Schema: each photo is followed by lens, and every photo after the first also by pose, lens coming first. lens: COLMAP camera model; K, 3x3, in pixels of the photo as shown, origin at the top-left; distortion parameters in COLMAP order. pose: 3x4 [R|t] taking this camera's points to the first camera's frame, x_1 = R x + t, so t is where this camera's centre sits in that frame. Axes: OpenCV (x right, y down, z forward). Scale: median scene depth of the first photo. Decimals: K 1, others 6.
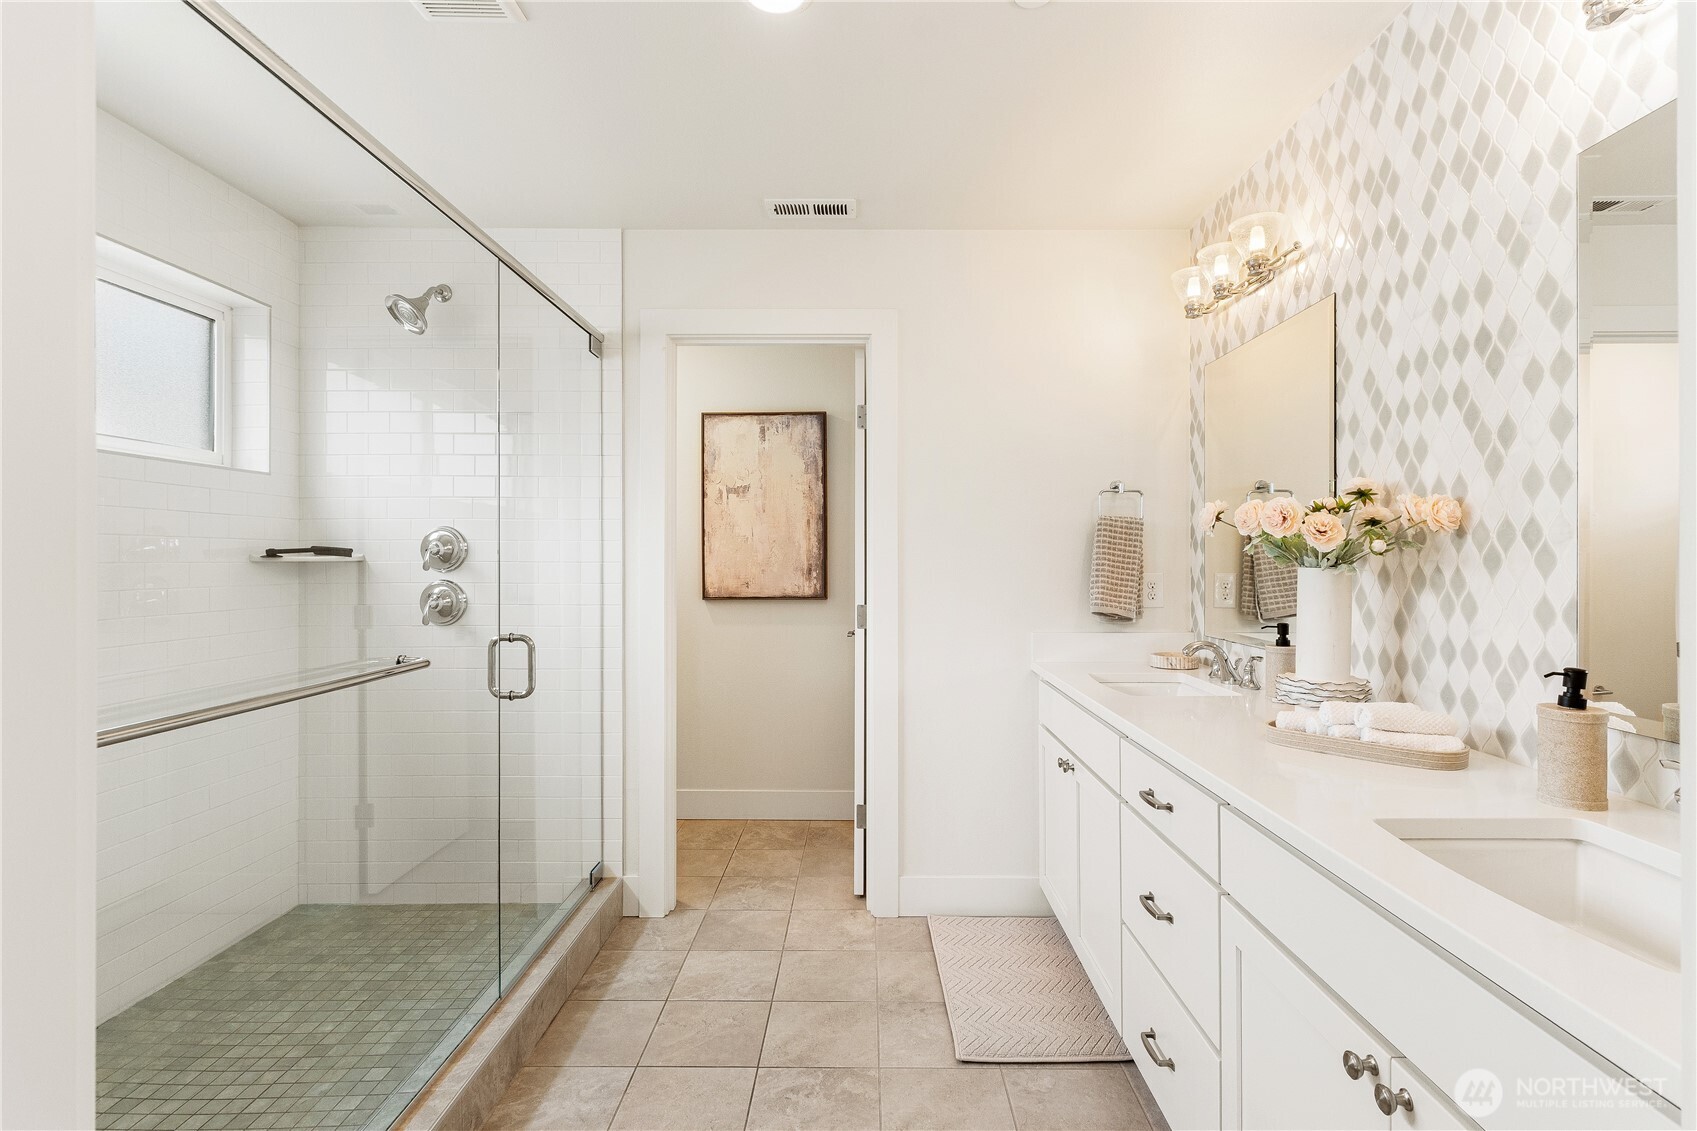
lens RADIAL K [[816.9, 0, 854.3], [0, 816.9, 564.8], [0, 0, 1]] dist [-0.001462, -0.000311]
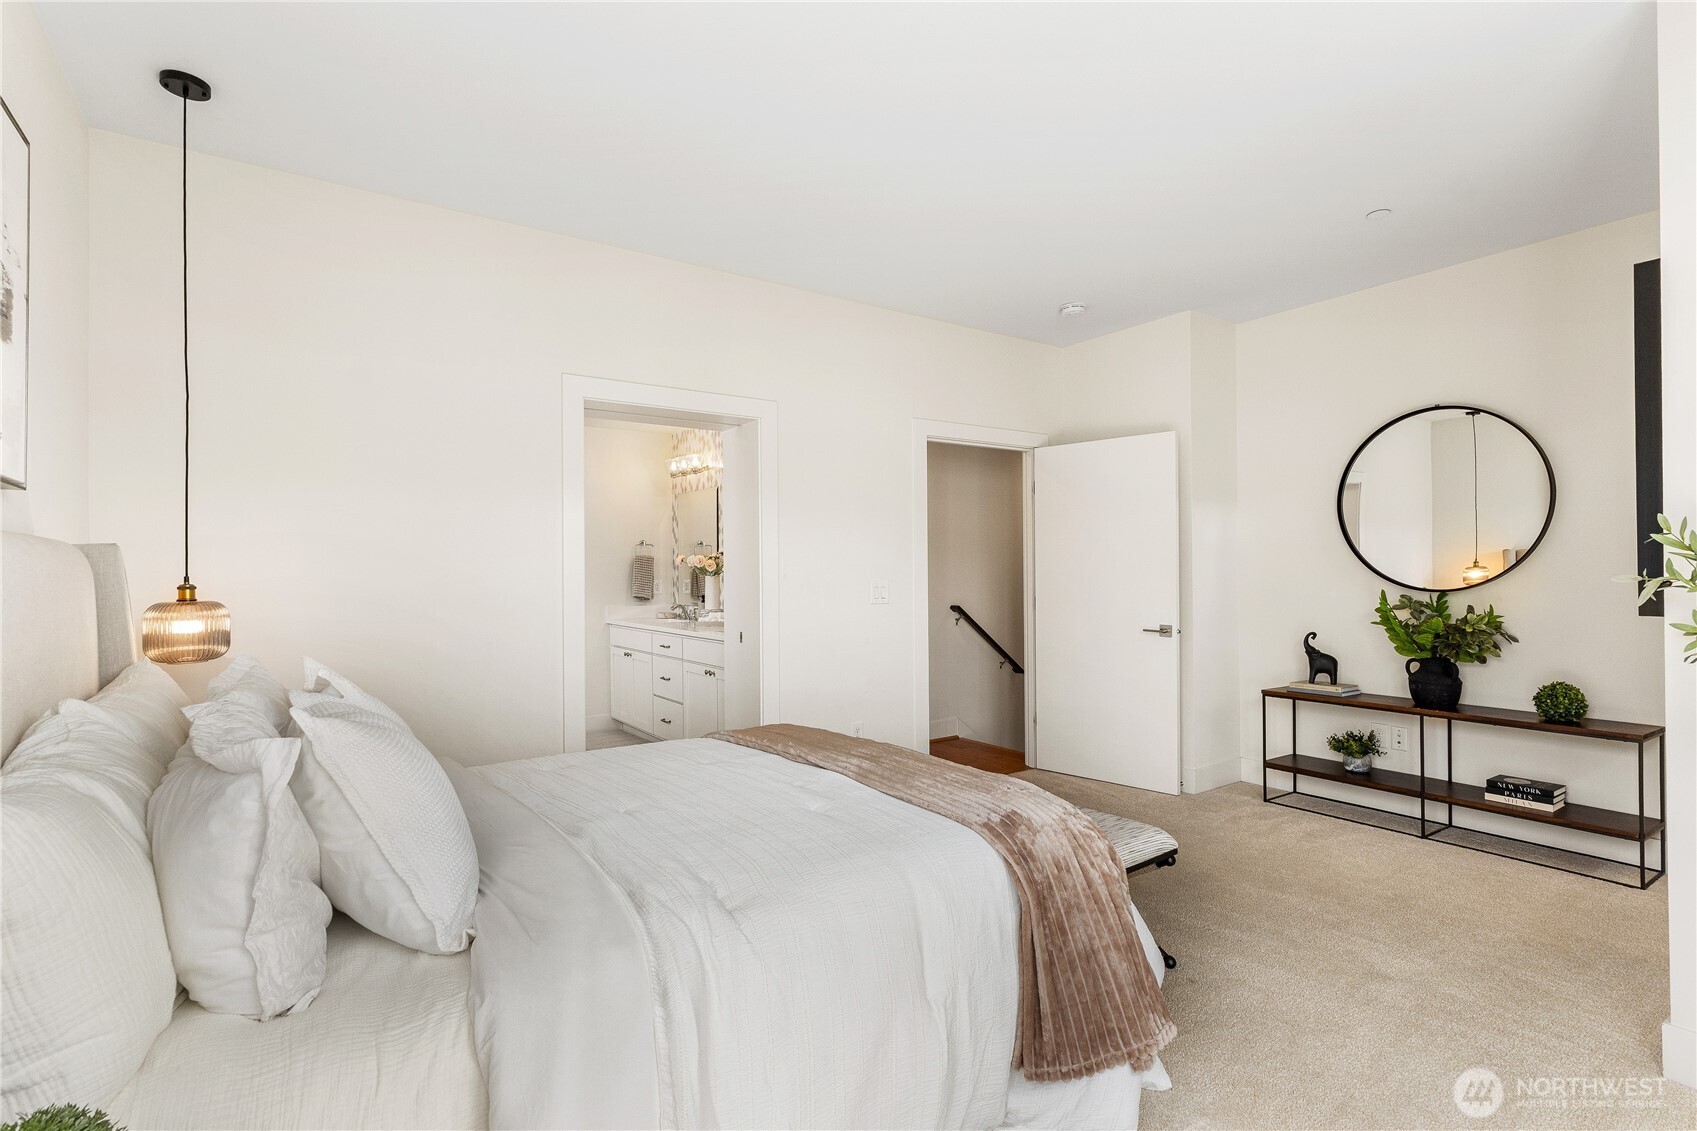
lens RADIAL K [[814.8, 0, 858.1], [0, 814.8, 573.2], [0, 0, 1]] dist [0.000205, -0.001217]
pose [[0.811618, -0.003747, 0.584177, -0.671053], [0.007547, 0.999963, -0.004071, 0.007705], [-0.584140, 0.007713, 0.811616, -1.552792]]
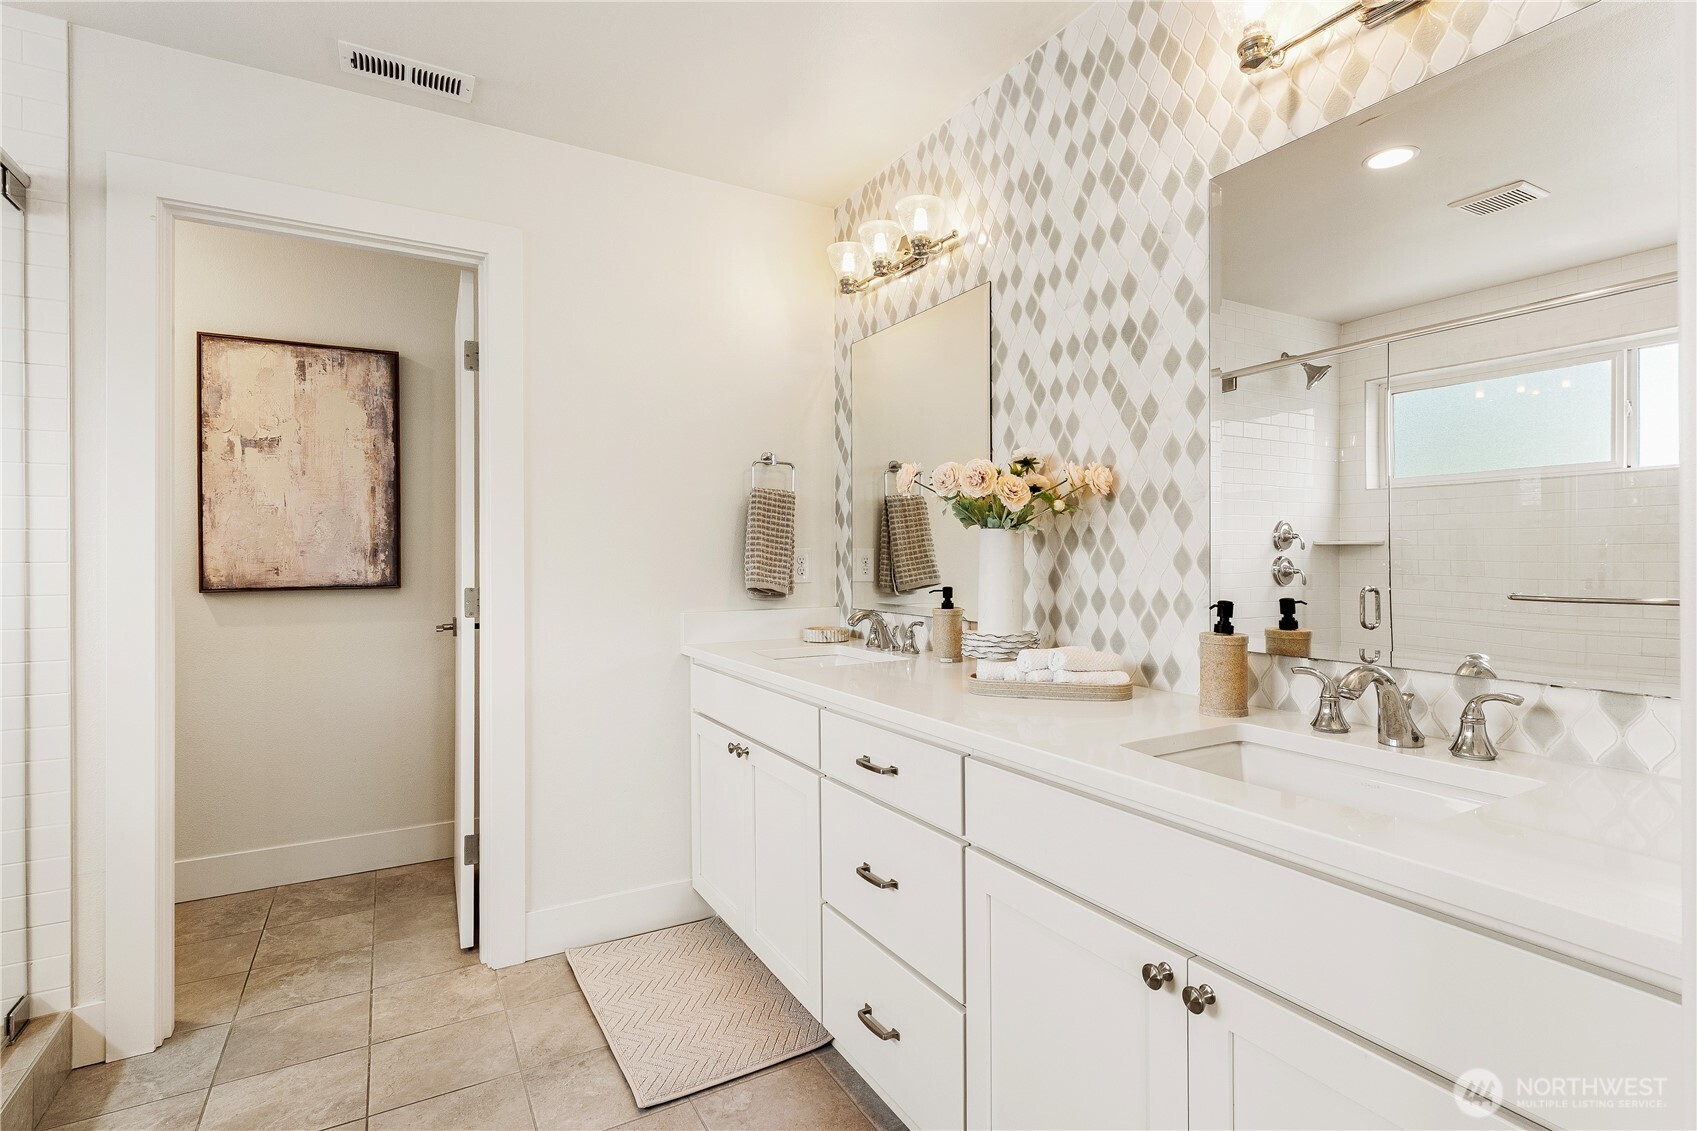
lens RADIAL K [[827.9, 0, 879.7], [0, 827.9, 560.8], [0, 0, 1]] dist [-0.000407, -0.000211]
pose [[0.852153, -0.004459, 0.523274, -0.100692], [0.006440, 0.999977, -0.001965, 0.035549], [-0.523253, 0.005044, 0.852162, 0.120196]]
